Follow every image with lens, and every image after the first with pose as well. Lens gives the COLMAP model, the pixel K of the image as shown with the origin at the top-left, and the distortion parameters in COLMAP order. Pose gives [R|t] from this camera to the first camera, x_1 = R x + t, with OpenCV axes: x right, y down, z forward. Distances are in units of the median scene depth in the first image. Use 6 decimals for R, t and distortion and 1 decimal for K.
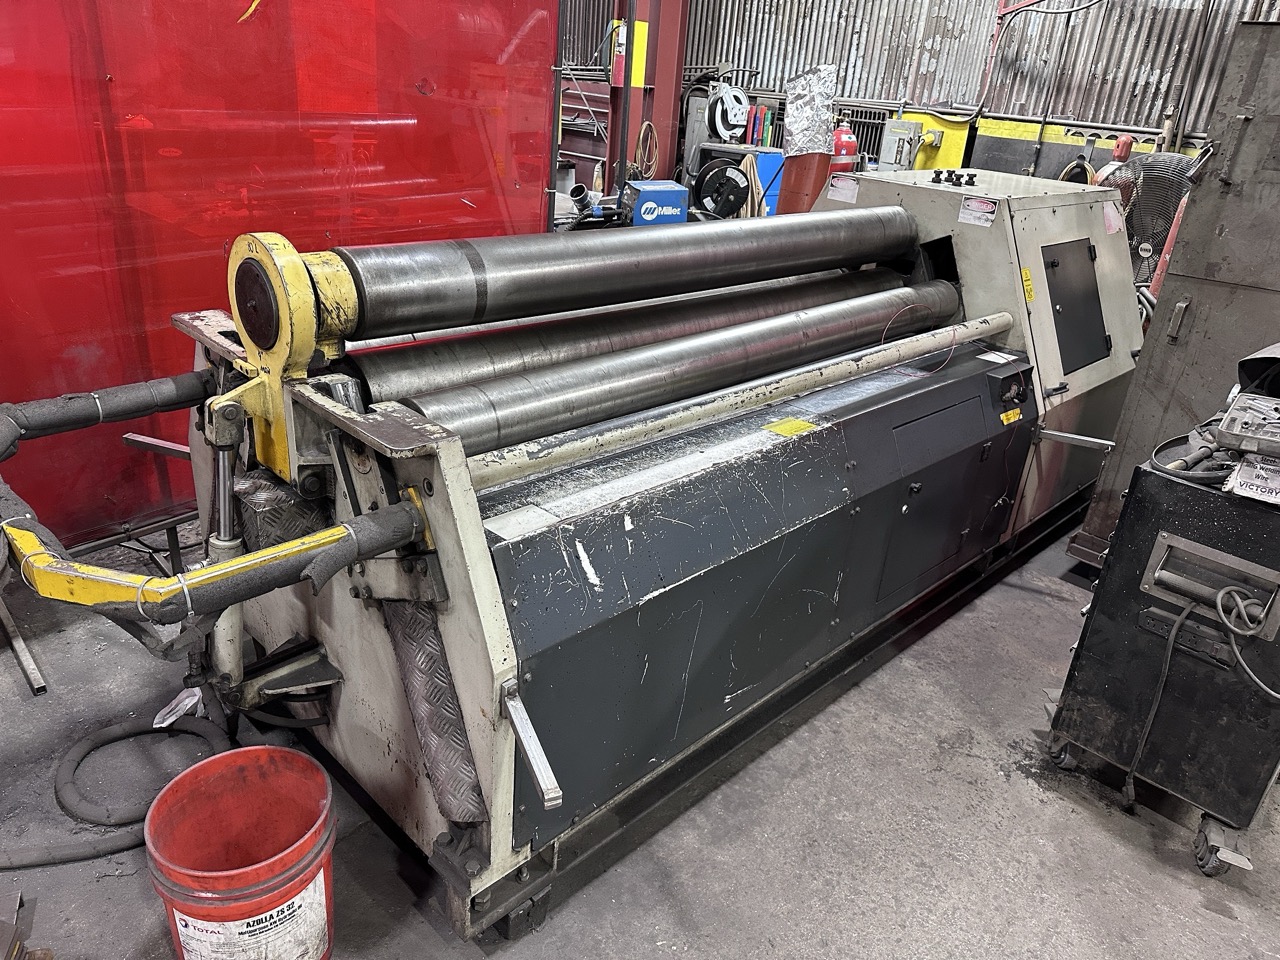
lens RADIAL K [[910.0, 0, 638.5], [0, 910.0, 484.3], [0, 0, 1]] dist [0.029370, -0.032669]
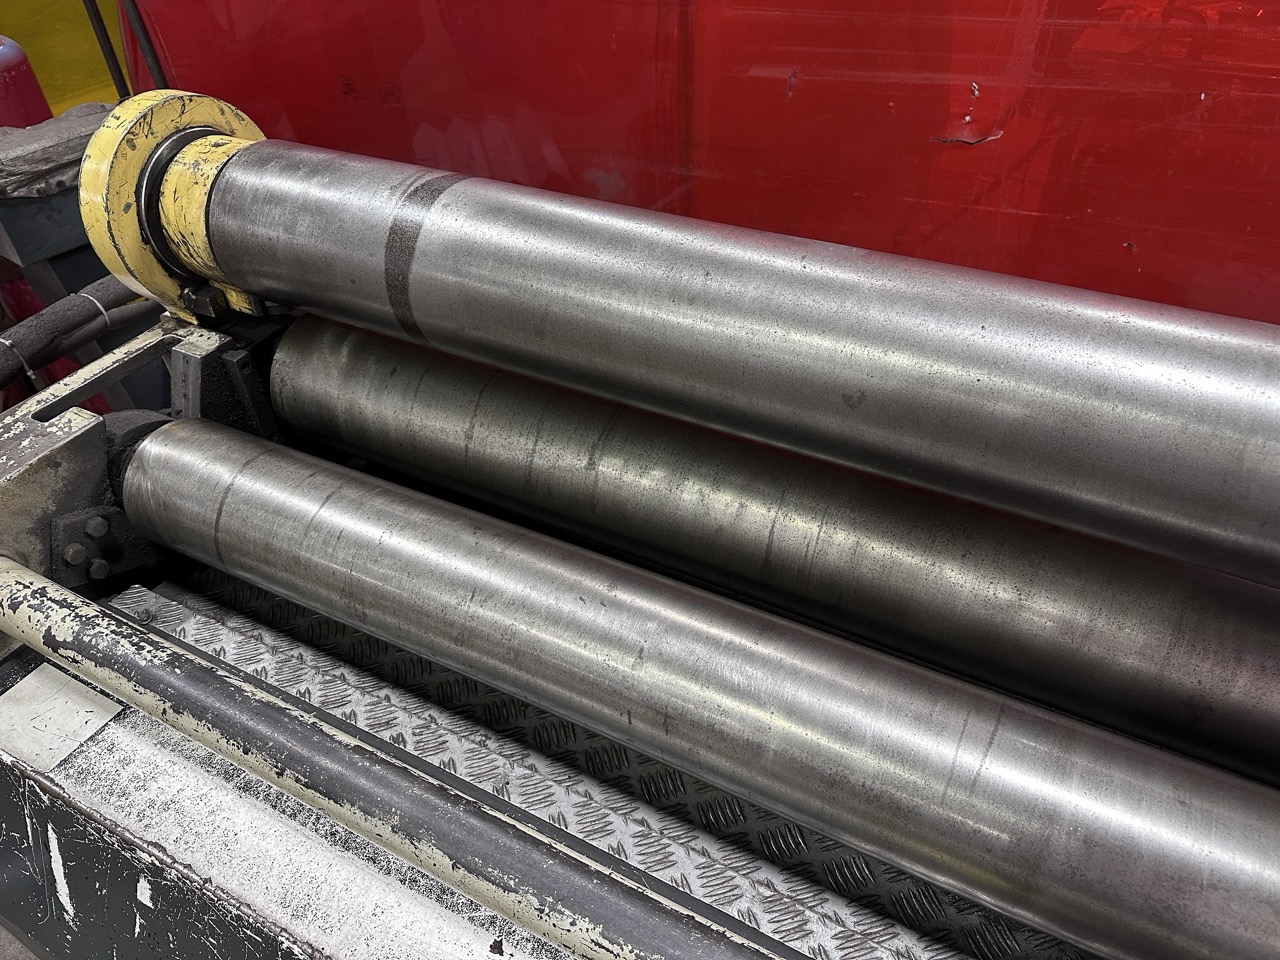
lens RADIAL K [[910.0, 0, 639.1], [0, 910.0, 471.3], [0, 0, 1]] dist [0.029370, -0.032669]
pose [[0.268543, 0.535855, -0.800465, 0.322817], [-0.335429, 0.831000, 0.443765, -0.437272], [0.902979, 0.149329, 0.402901, 1.045109]]
